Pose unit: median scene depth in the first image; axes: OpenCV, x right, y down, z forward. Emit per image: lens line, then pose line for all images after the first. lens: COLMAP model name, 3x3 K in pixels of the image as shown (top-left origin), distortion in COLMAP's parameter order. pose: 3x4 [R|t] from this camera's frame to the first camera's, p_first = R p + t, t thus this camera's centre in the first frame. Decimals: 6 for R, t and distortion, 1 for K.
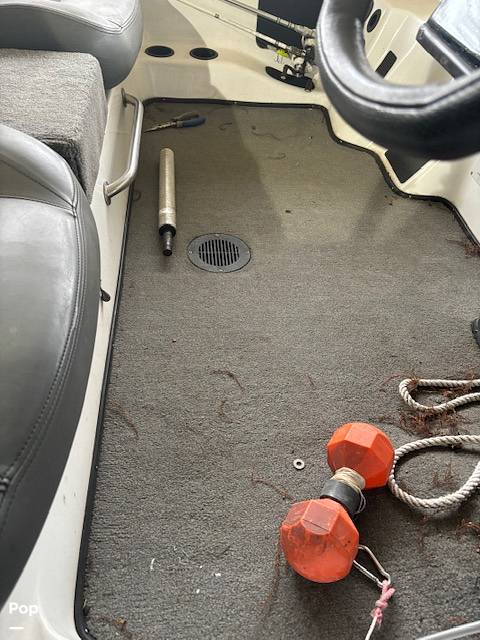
lens RADIAL K [[485.3, 0, 241.8], [0, 485.3, 322.6], [0, 0, 1]] dist [0.043539, -0.047723]
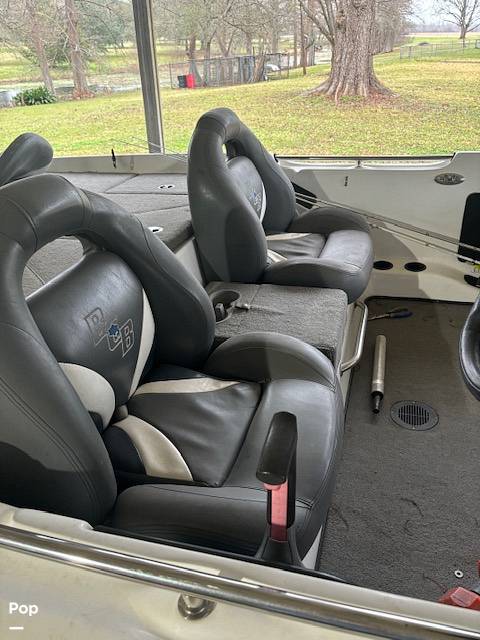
lens RADIAL K [[485.3, 0, 248.5], [0, 485.3, 316.5], [0, 0, 1]] dist [0.043539, -0.047723]
pose [[0.920147, 0.053798, -0.387861, 0.045346], [-0.166930, 0.949894, -0.264264, 0.036373], [0.354210, 0.307907, 0.883022, -0.498074]]
